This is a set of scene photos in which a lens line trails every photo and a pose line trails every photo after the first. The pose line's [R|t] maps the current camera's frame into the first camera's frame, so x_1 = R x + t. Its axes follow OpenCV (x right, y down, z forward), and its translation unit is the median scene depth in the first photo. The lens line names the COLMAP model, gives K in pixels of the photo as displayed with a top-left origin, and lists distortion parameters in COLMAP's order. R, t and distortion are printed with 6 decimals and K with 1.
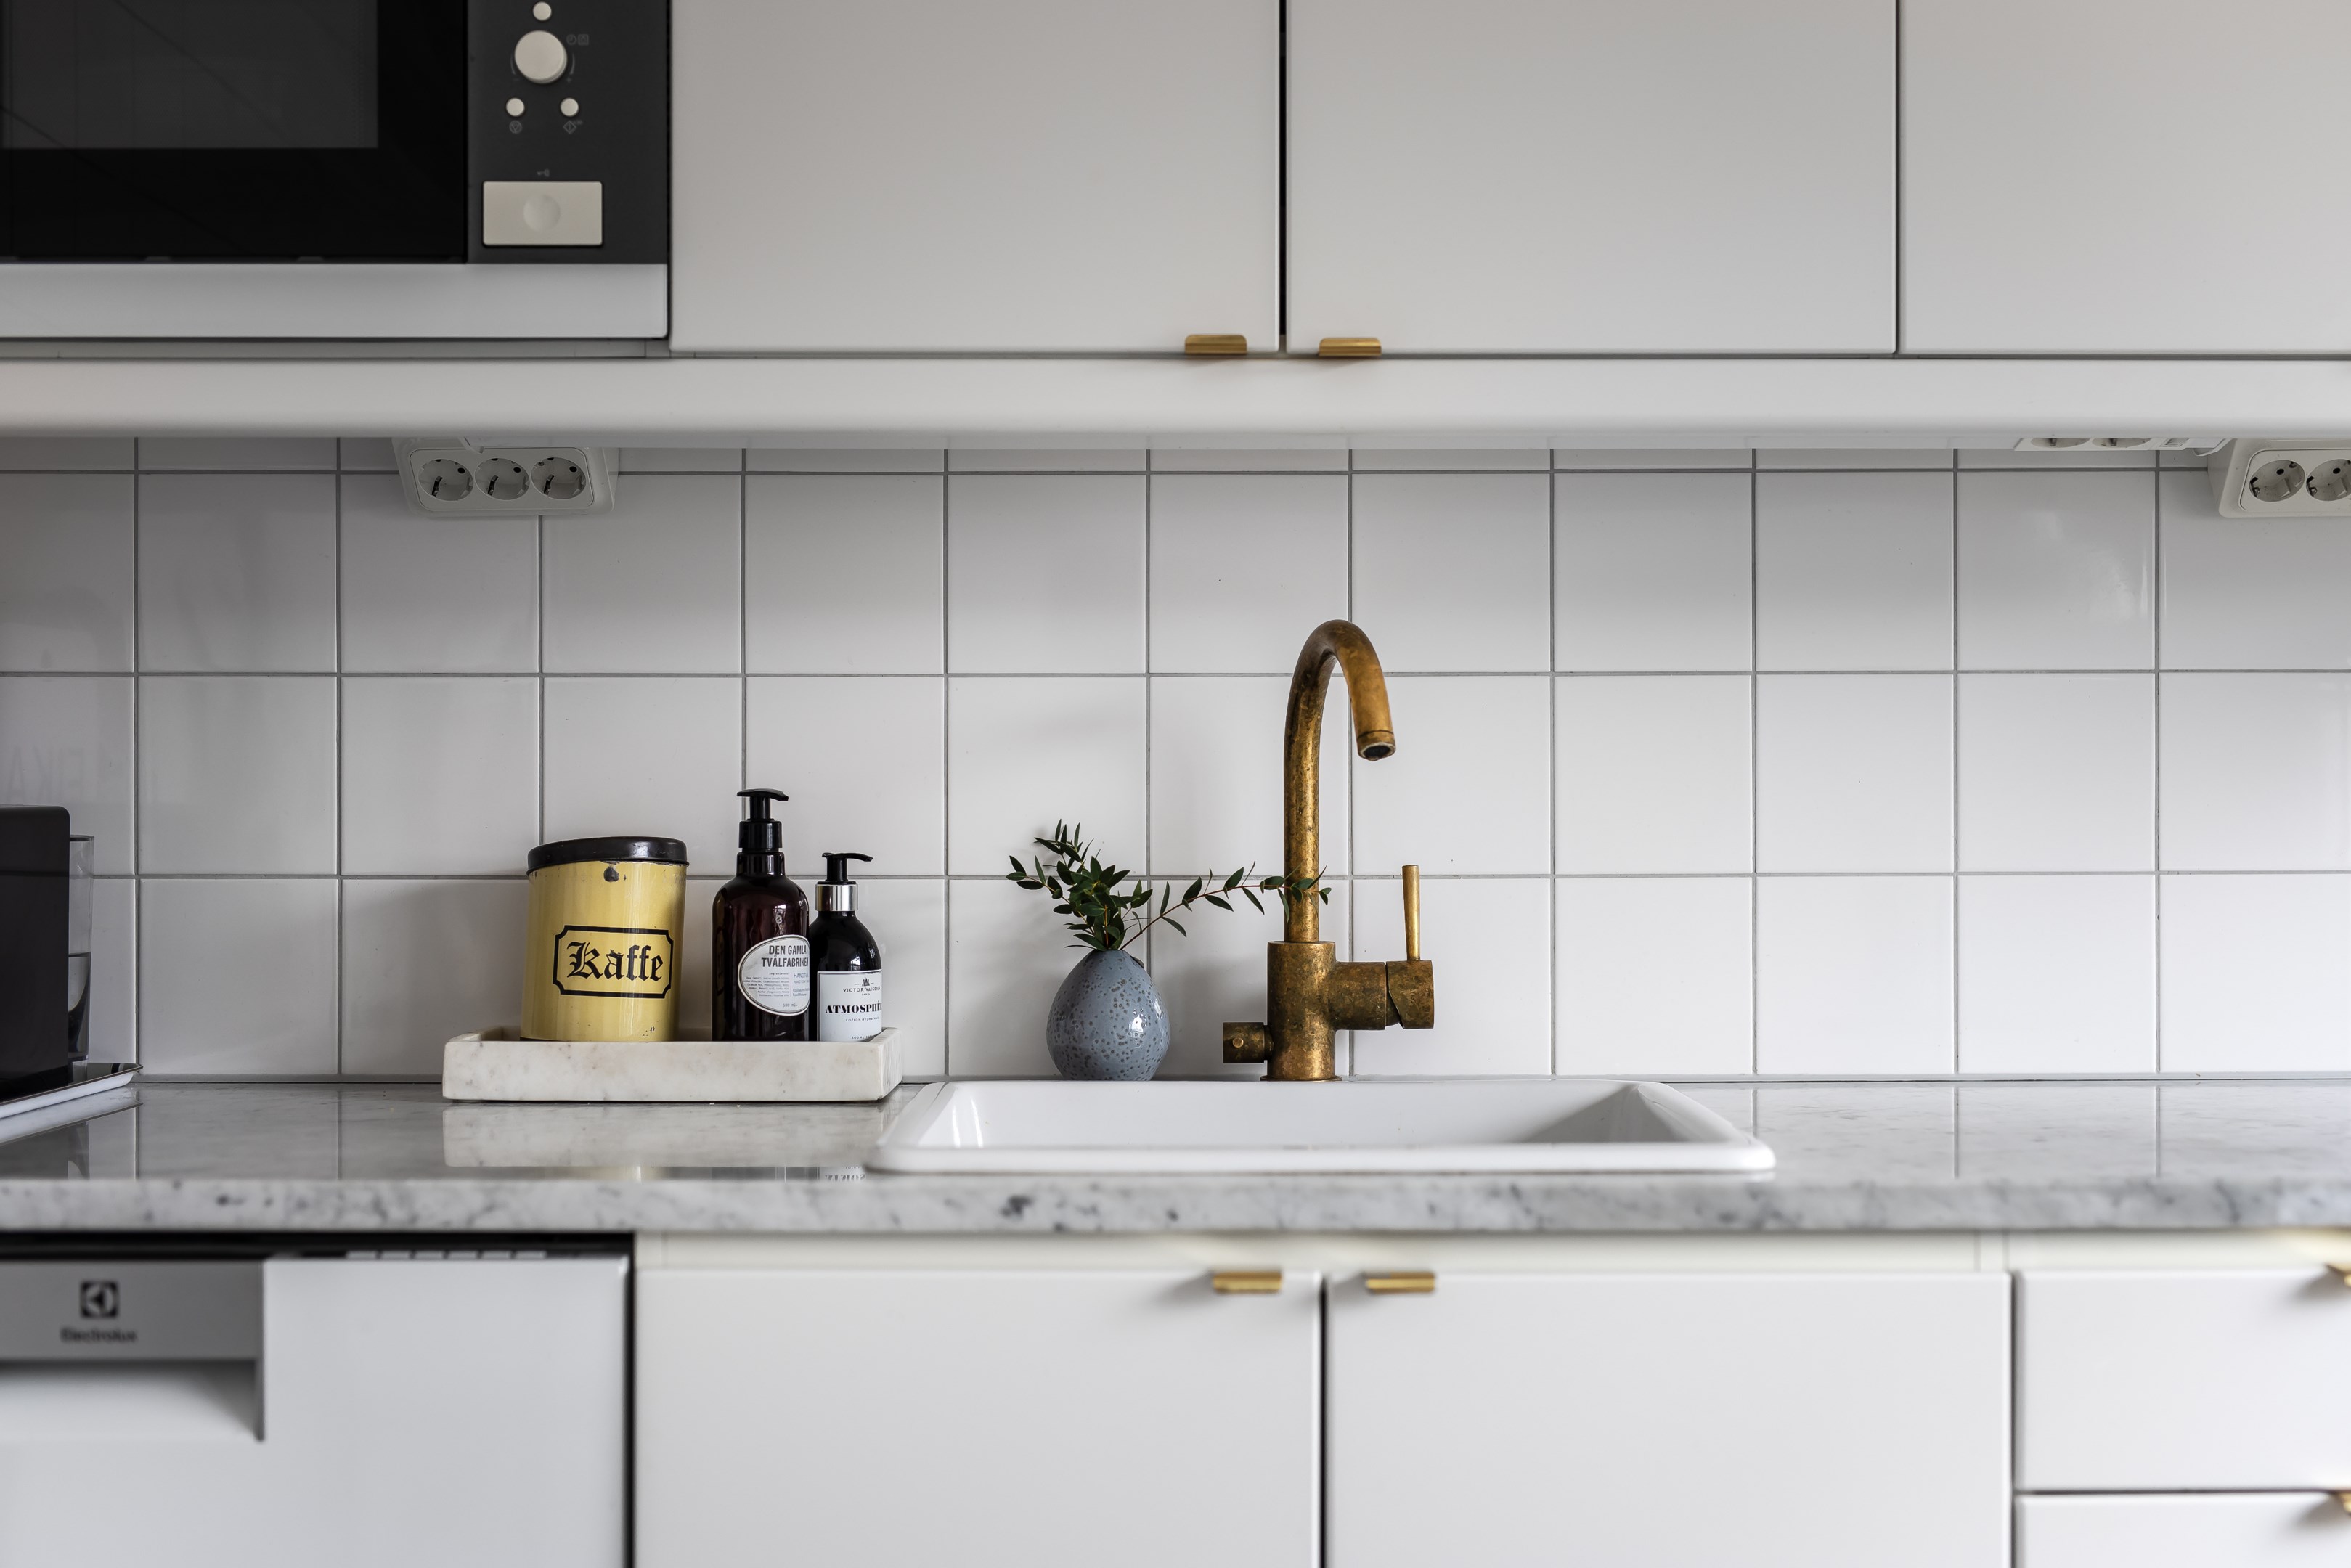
lens RADIAL K [[3355.6, 0, 1189.6], [0, 3355.6, 796.2], [0, 0, 1]] dist [0.004966, 0.000000]
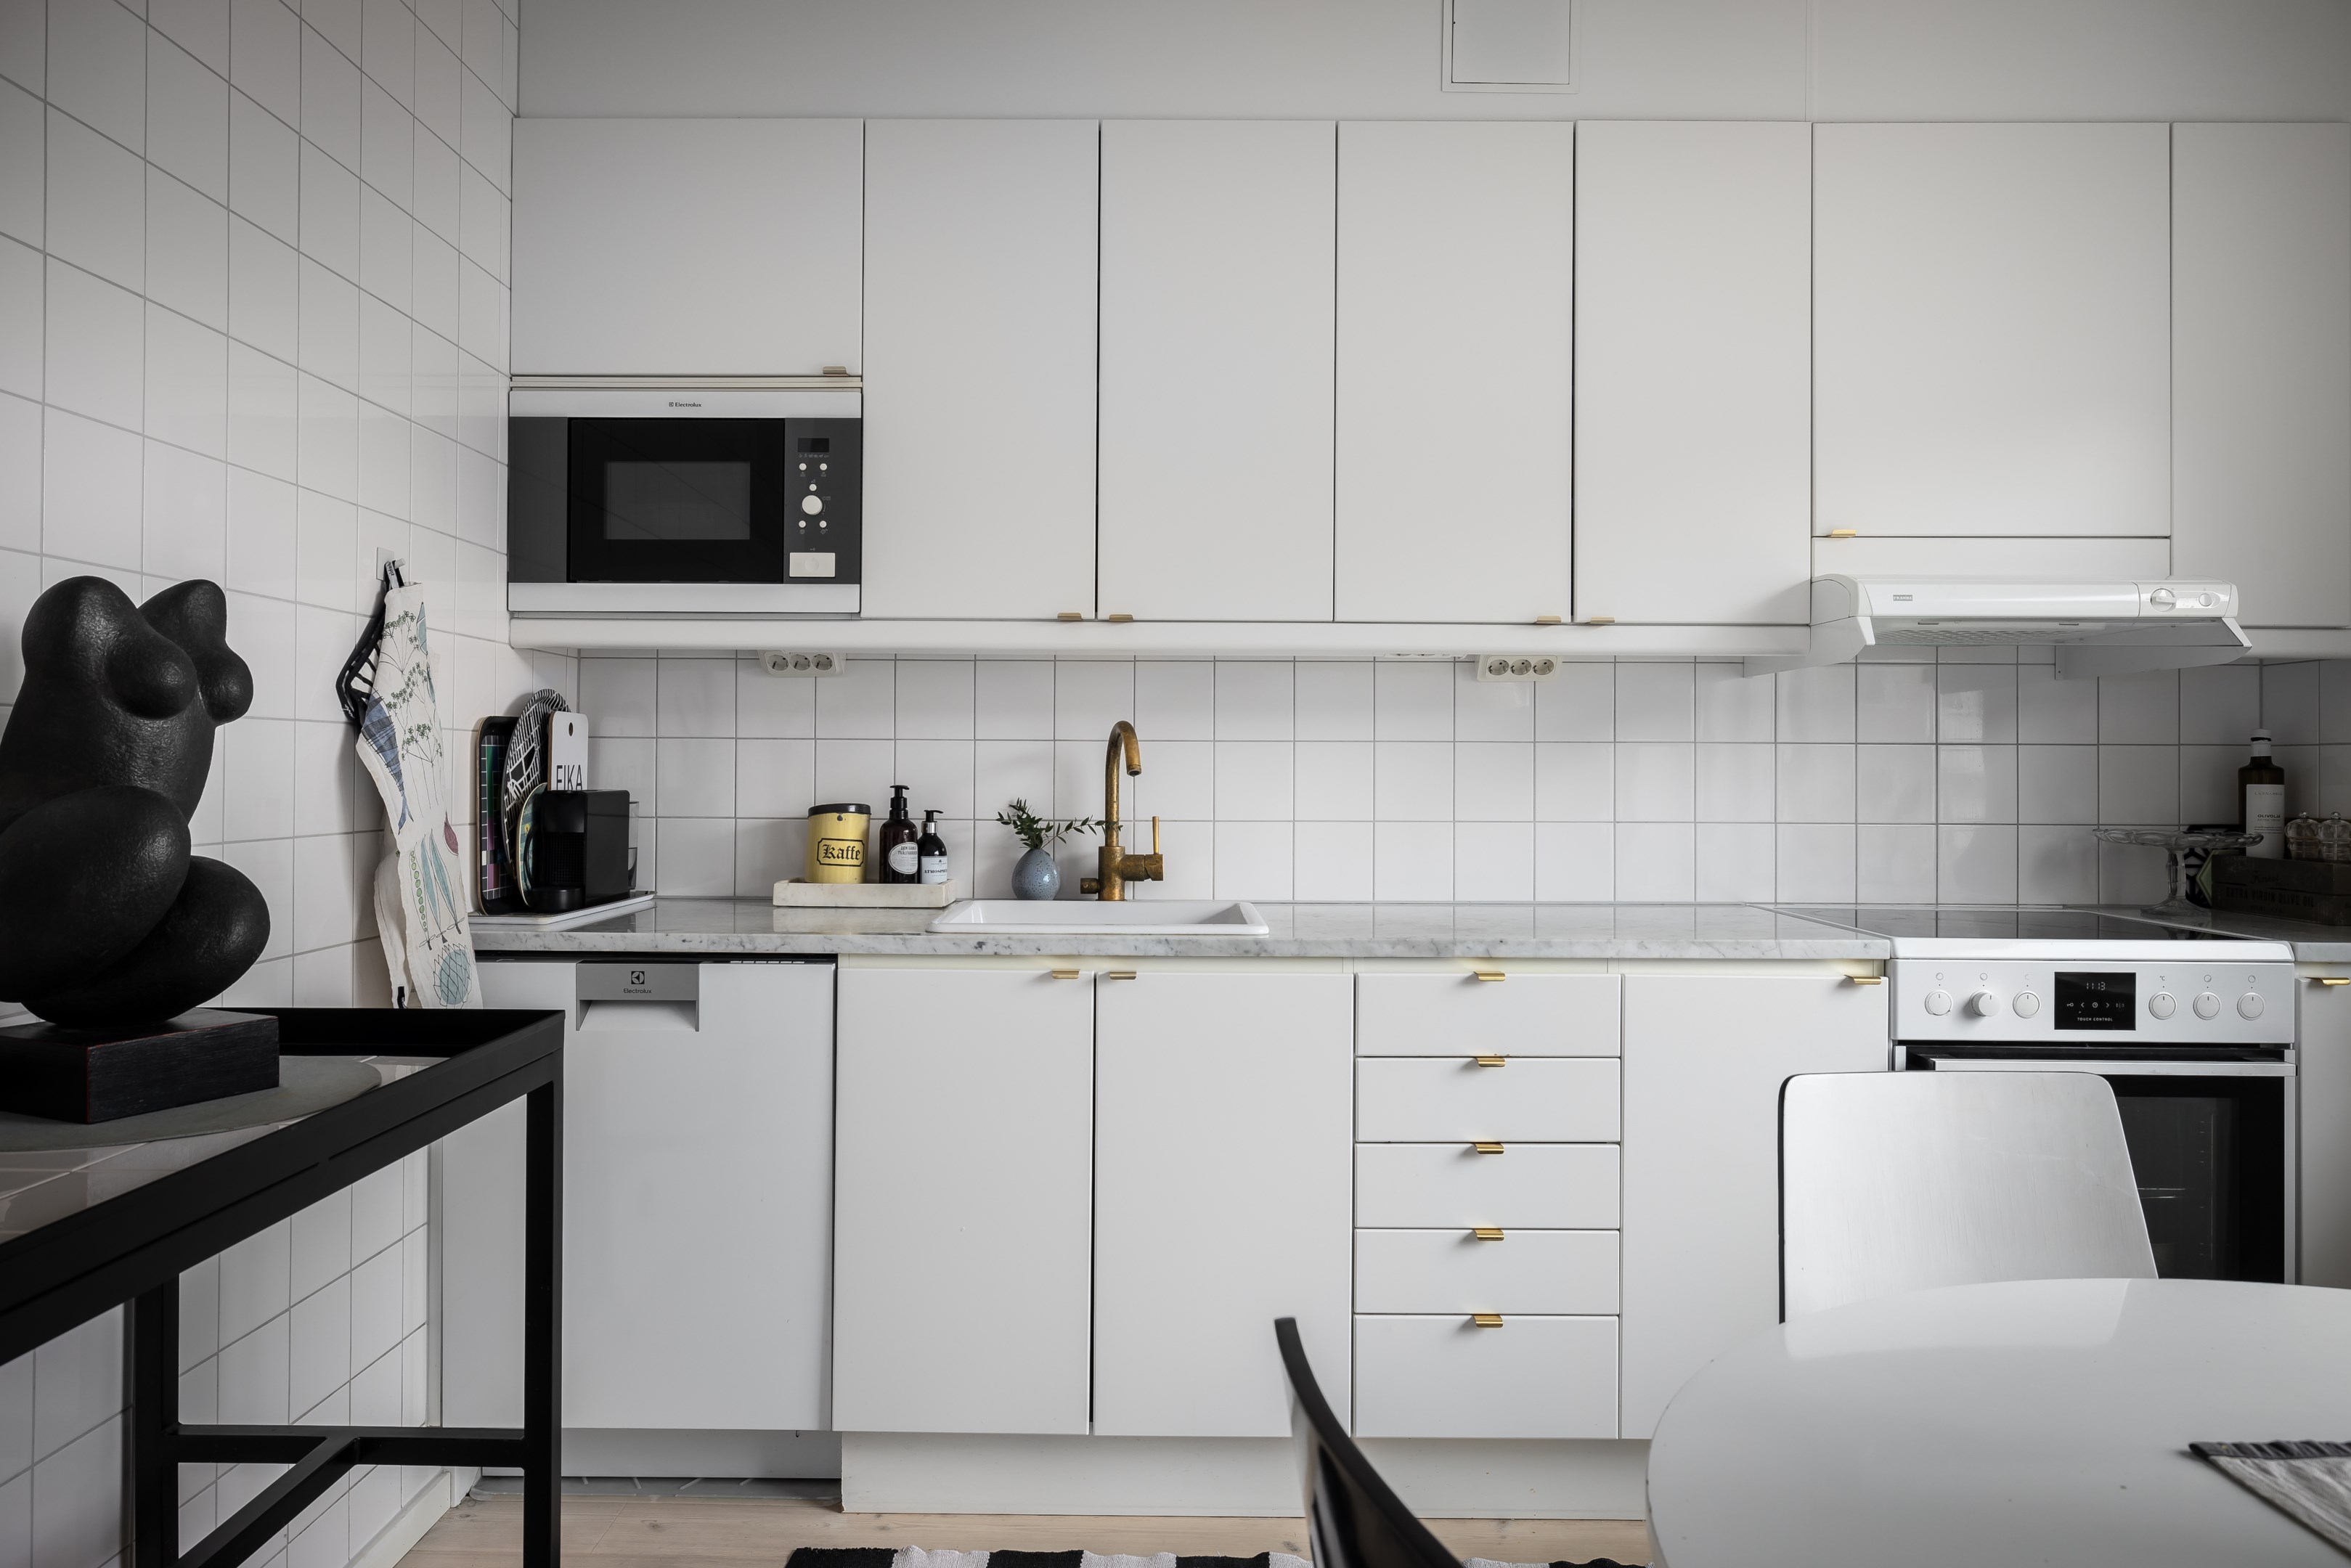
lens RADIAL K [[1622.5, 0, 1150.6], [0, 1622.5, 753.0], [0, 0, 1]] dist [-0.000817, 0.003282]
pose [[0.999866, 0.006774, -0.014872, 0.089056], [-0.006954, 0.999903, -0.012087, -0.014020], [0.014789, 0.012189, 0.999816, -0.252239]]
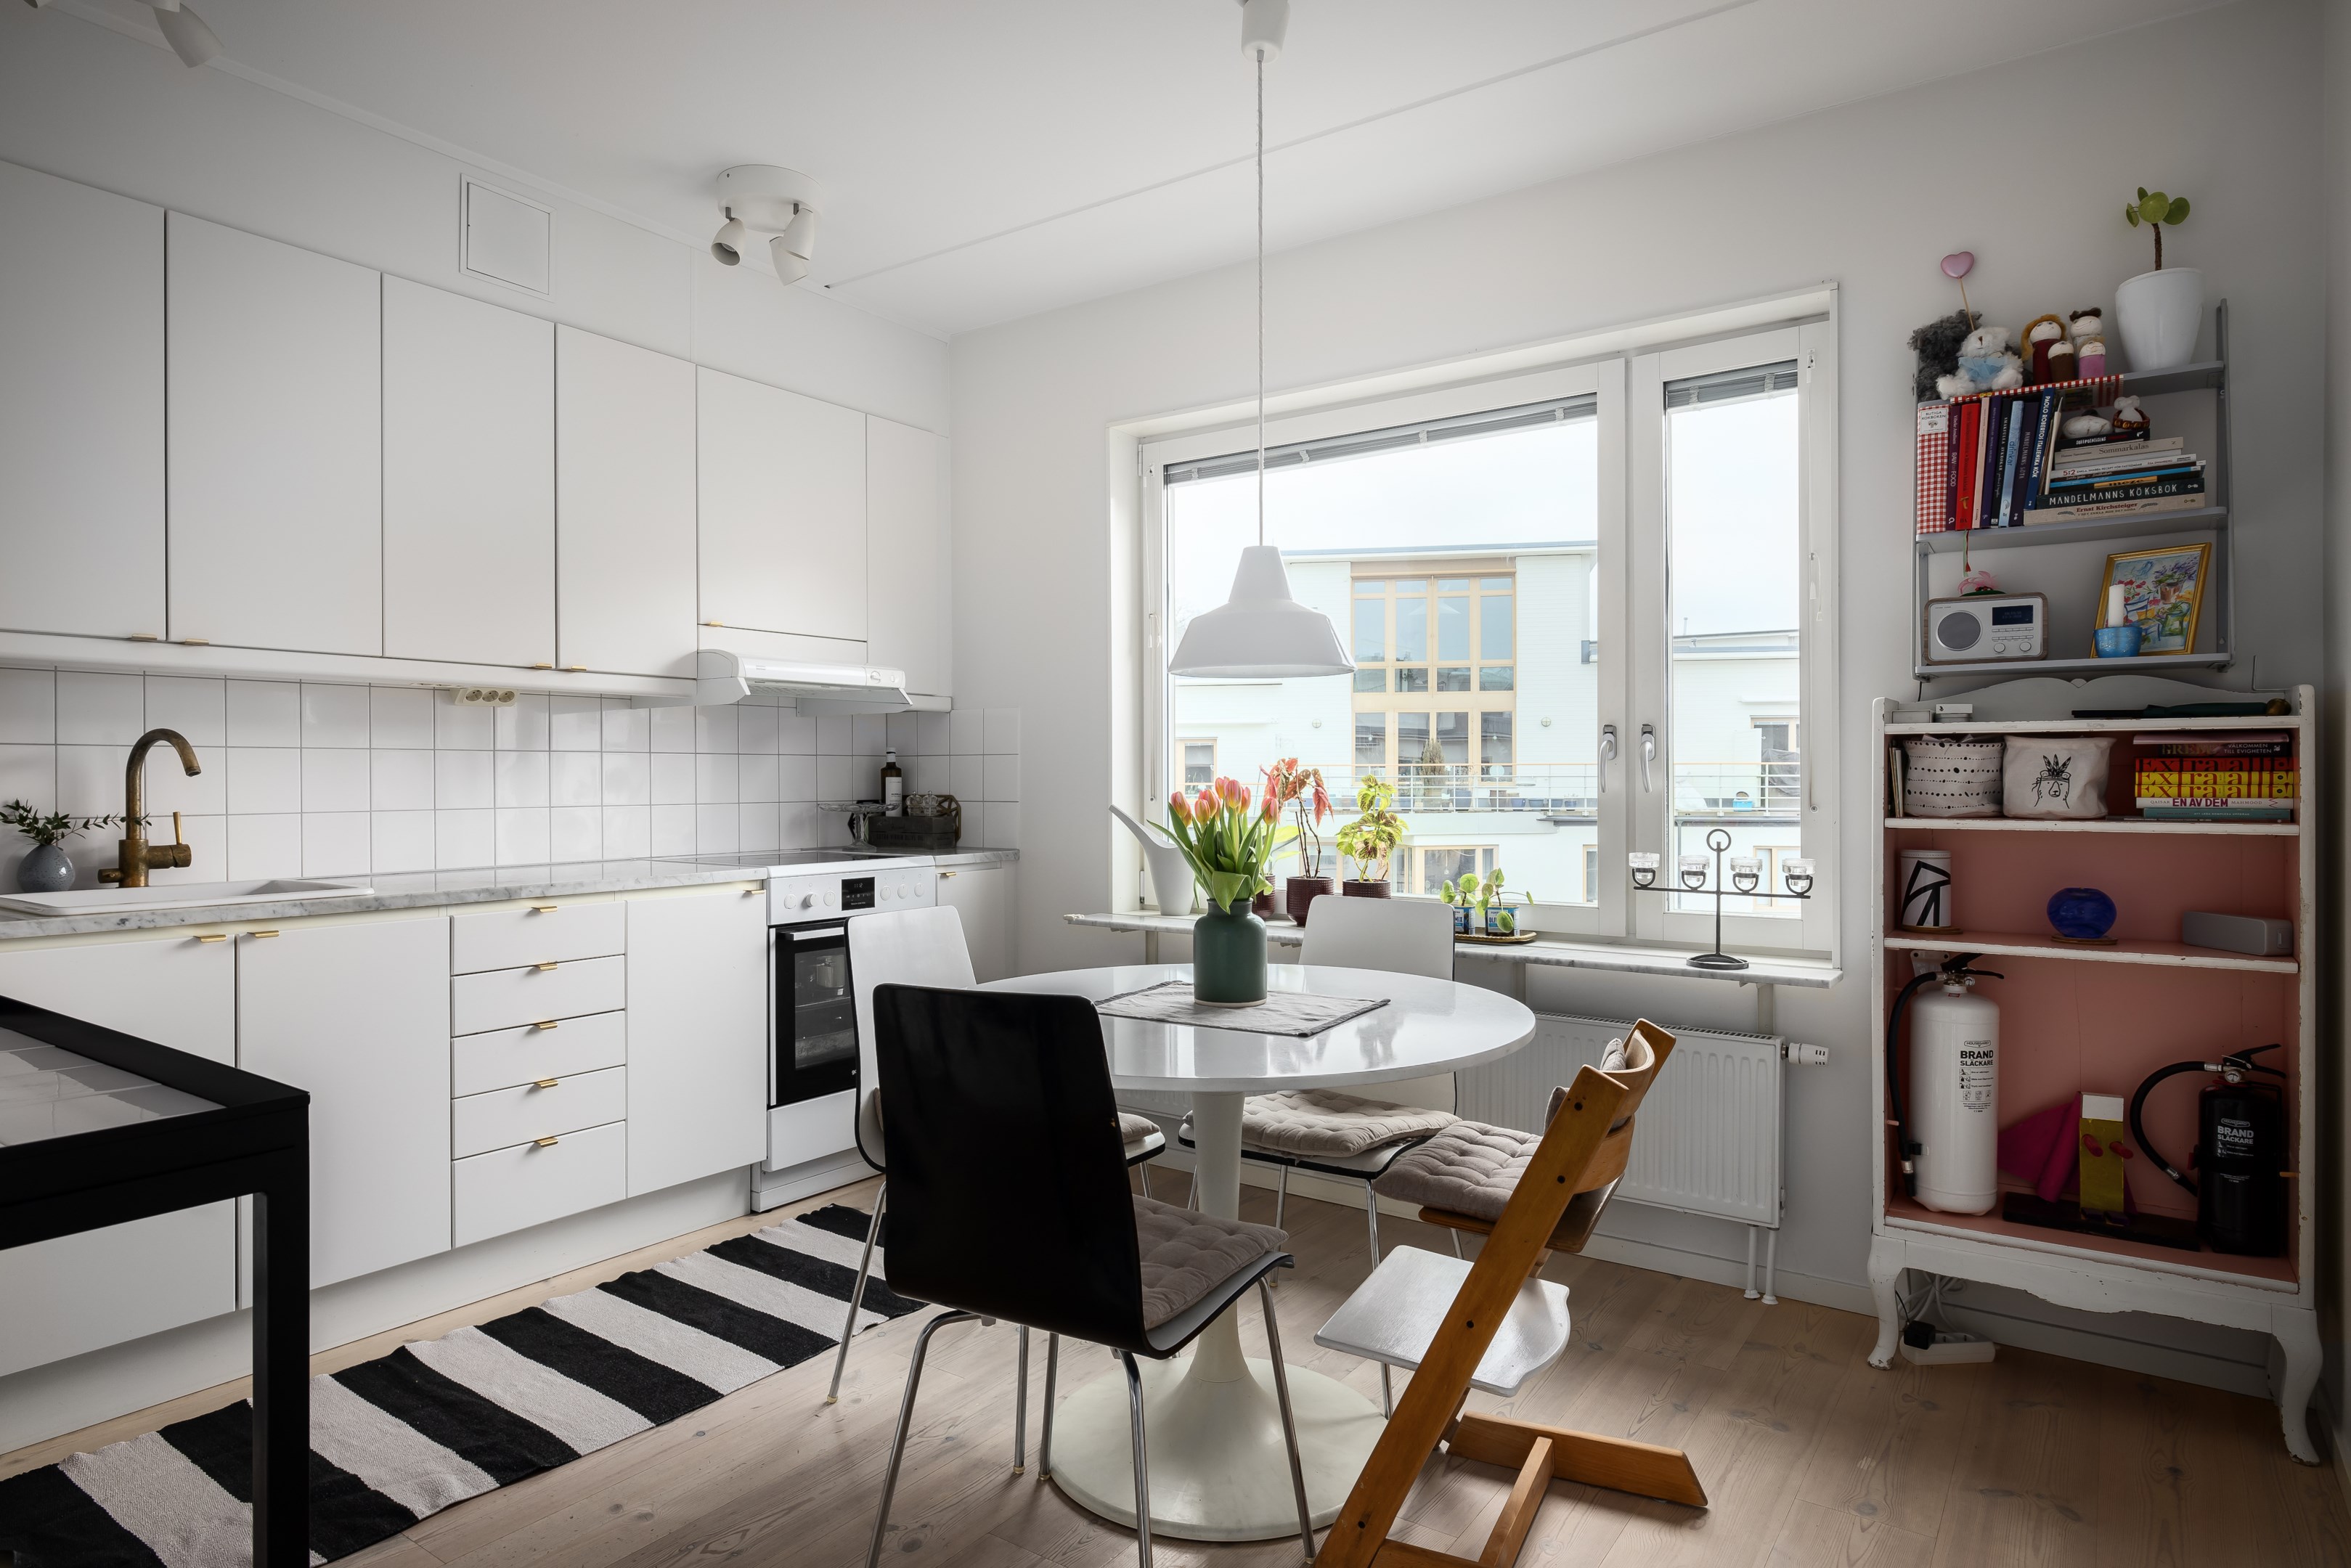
lens RADIAL K [[1349.3, 0, 1177.1], [0, 1349.3, 790.3], [0, 0, 1]] dist [0.000517, -0.001383]
pose [[0.570876, -0.007409, 0.821003, -0.448558], [0.006320, 0.999969, 0.004630, 0.001947], [-0.821012, 0.002545, 0.570906, -0.435414]]
